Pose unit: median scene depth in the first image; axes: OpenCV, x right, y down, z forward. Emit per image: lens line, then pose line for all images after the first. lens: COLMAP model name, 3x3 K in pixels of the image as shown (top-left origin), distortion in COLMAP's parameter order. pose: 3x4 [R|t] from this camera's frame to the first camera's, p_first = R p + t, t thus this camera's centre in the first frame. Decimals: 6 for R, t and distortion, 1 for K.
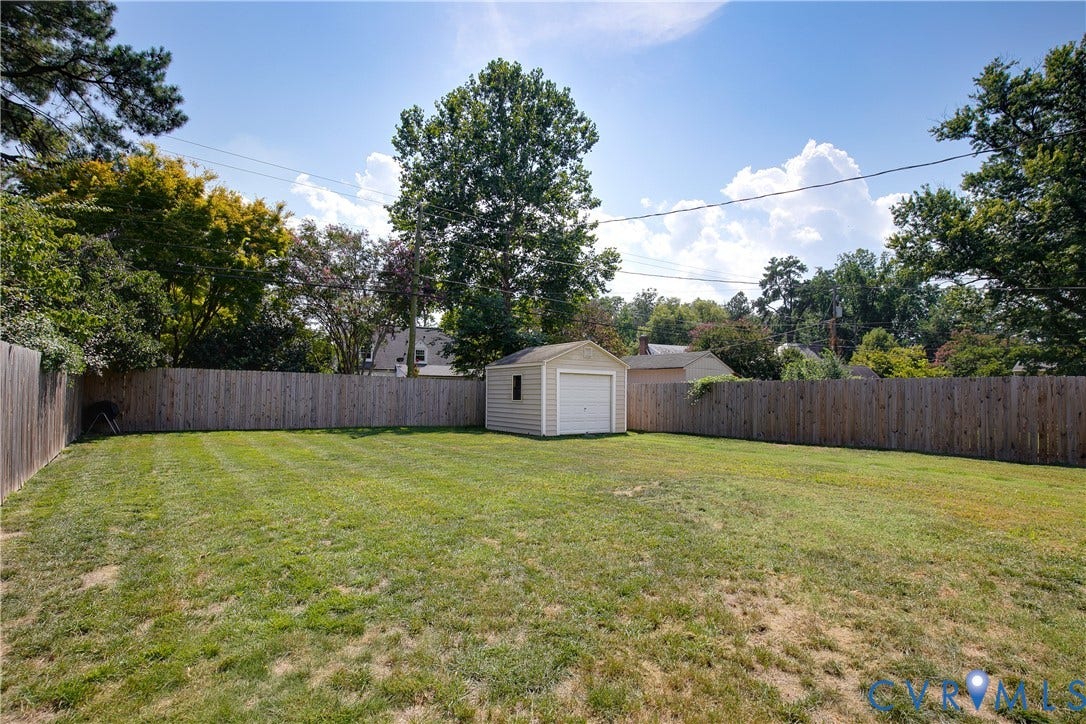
lens RADIAL K [[503.6, 0, 553.6], [0, 503.6, 369.5], [0, 0, 1]] dist [-0.035440, 0.007578]
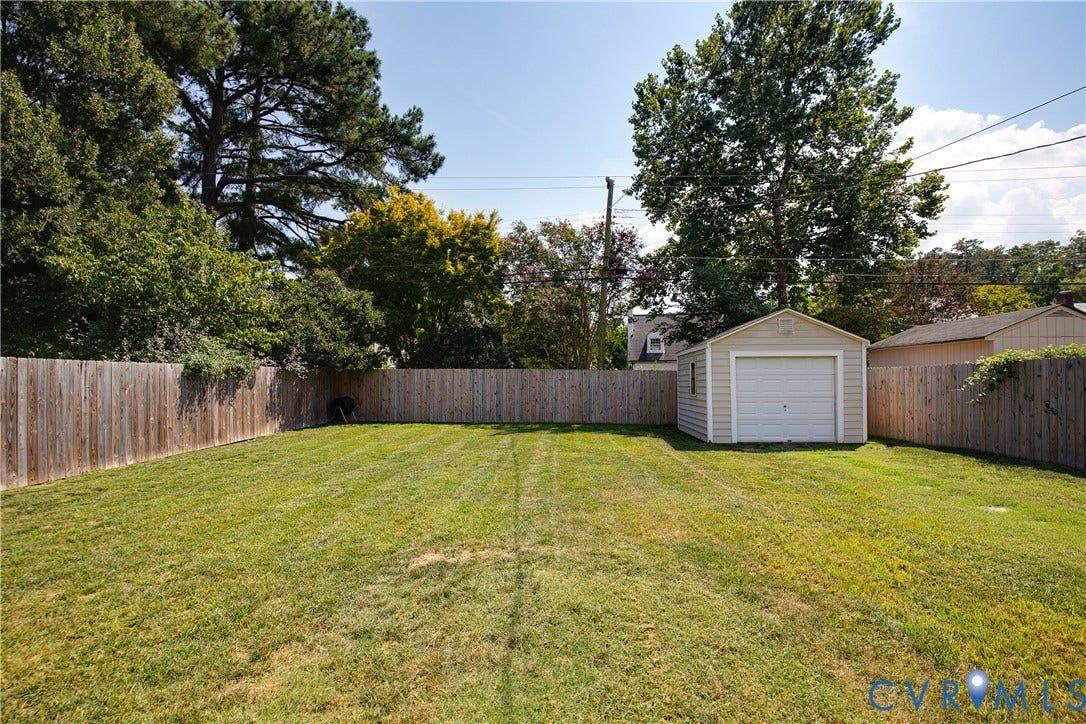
lens RADIAL K [[503.6, 0, 553.6], [0, 503.6, 369.5], [0, 0, 1]] dist [-0.035440, 0.007578]
pose [[0.772480, -0.032508, -0.634207, 0.220312], [0.045375, 0.998962, 0.004063, 0.007968], [0.633416, -0.031916, 0.773153, 0.225631]]
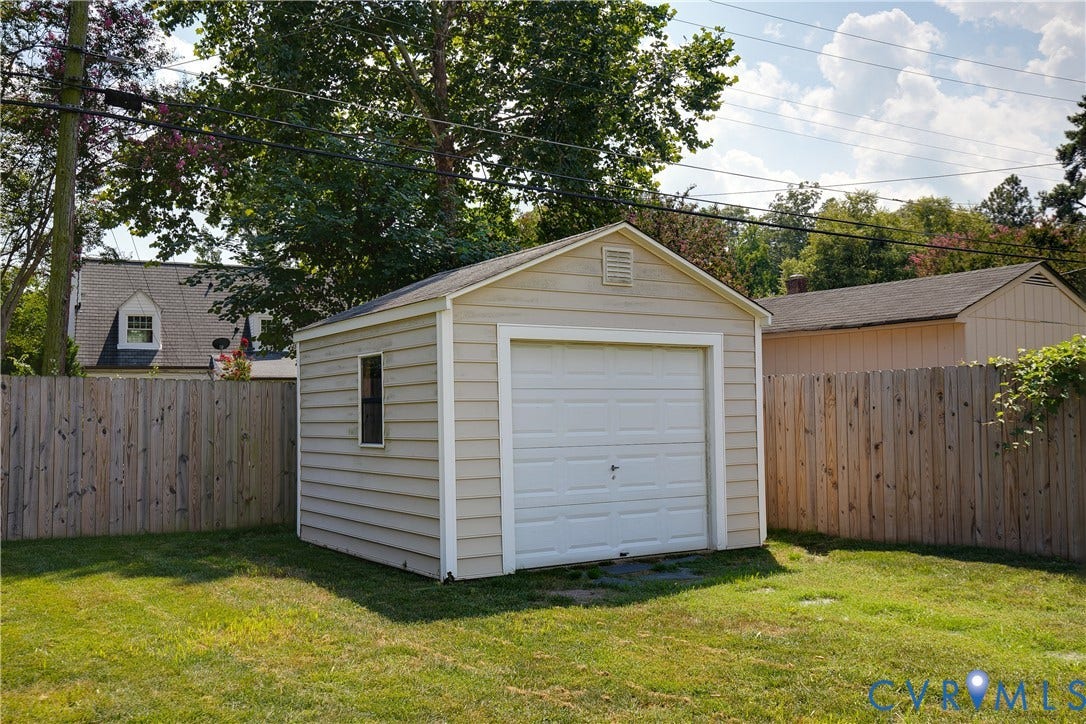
lens RADIAL K [[1000.1, 0, 547.7], [0, 1000.1, 351.2], [0, 0, 1]] dist [0.020509, 0.007797]
pose [[0.997519, -0.029476, -0.063934, 0.054999], [0.028593, 0.999483, -0.014680, 0.017358], [0.064333, 0.012816, 0.997846, 0.383254]]
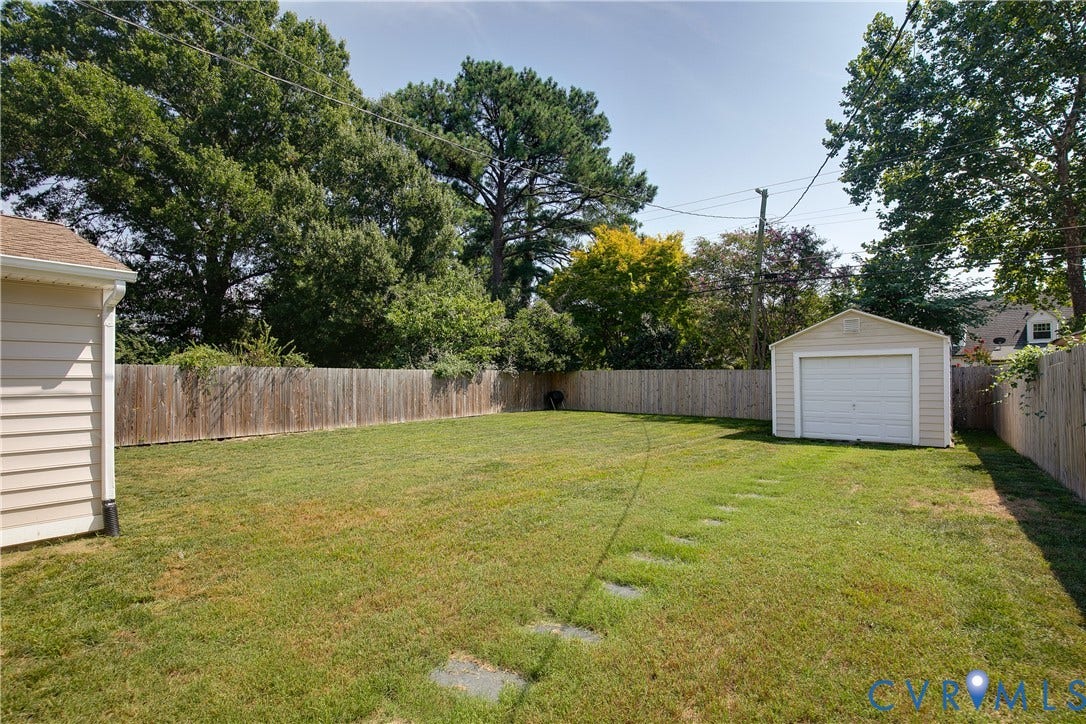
lens RADIAL K [[503.6, 0, 553.6], [0, 503.6, 369.5], [0, 0, 1]] dist [-0.035440, 0.007578]
pose [[0.248940, -0.036381, -0.967835, 0.549159], [0.050230, 0.998434, -0.024612, 0.020362], [0.967215, -0.042487, 0.250378, 0.361087]]
